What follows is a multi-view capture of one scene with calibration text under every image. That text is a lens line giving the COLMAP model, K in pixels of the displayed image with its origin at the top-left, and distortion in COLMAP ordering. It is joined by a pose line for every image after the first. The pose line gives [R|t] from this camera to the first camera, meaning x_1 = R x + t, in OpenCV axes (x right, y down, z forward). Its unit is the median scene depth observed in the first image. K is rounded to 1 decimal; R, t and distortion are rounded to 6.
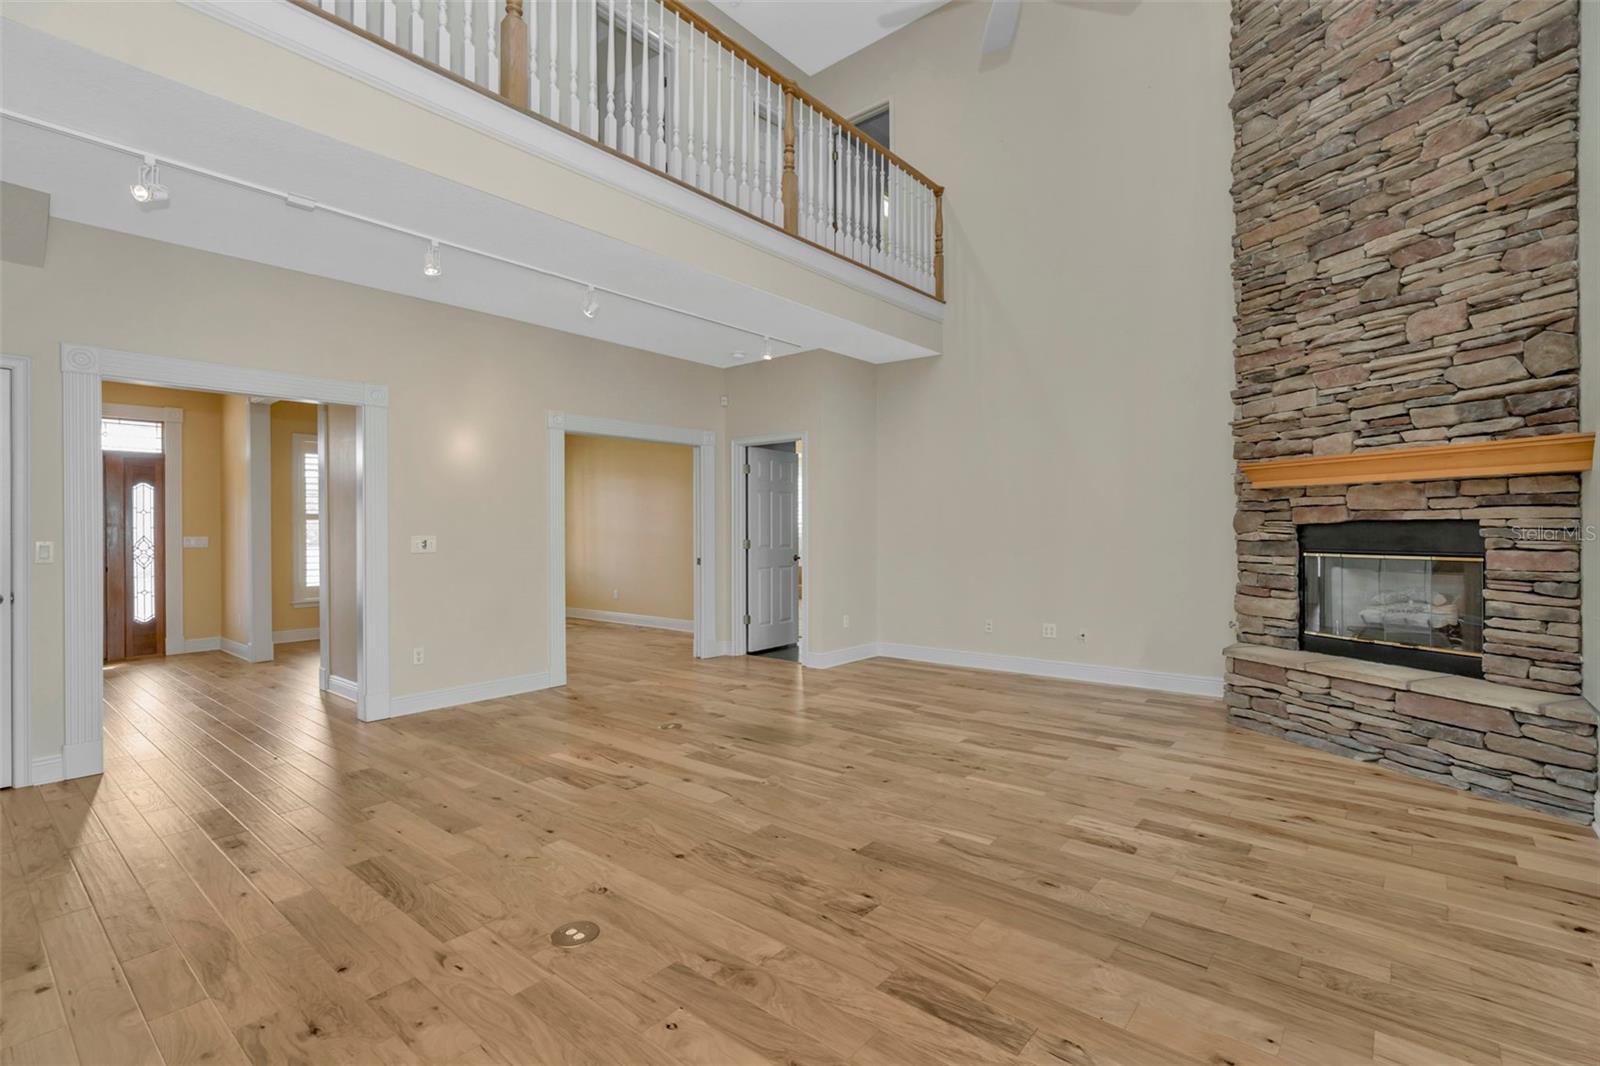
lens RADIAL K [[745.4, 0, 811.1], [0, 745.4, 527.9], [0, 0, 1]] dist [0.001721, -0.000660]
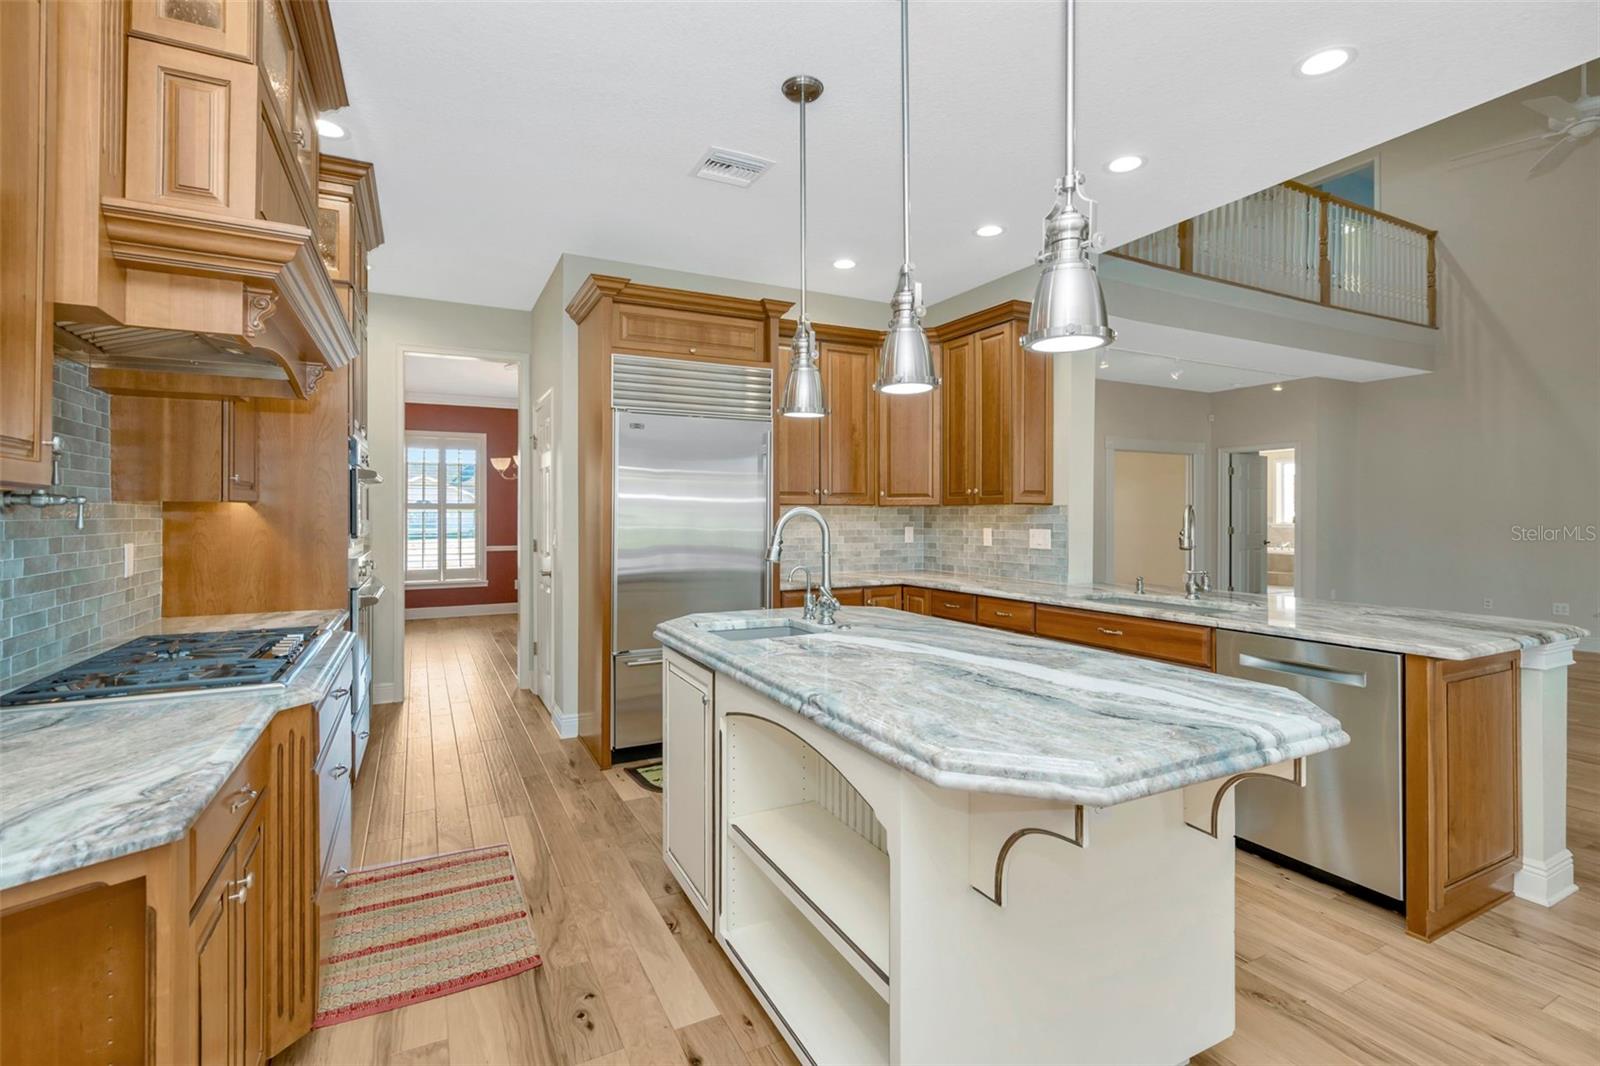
lens RADIAL K [[745.4, 0, 800.3], [0, 745.4, 516.5], [0, 0, 1]] dist [0.001721, -0.000660]
pose [[0.918828, 0.004504, -0.394632, -0.283211], [-0.003428, 0.999988, 0.003433, -0.005541], [0.394643, -0.001801, 0.918833, -0.488631]]
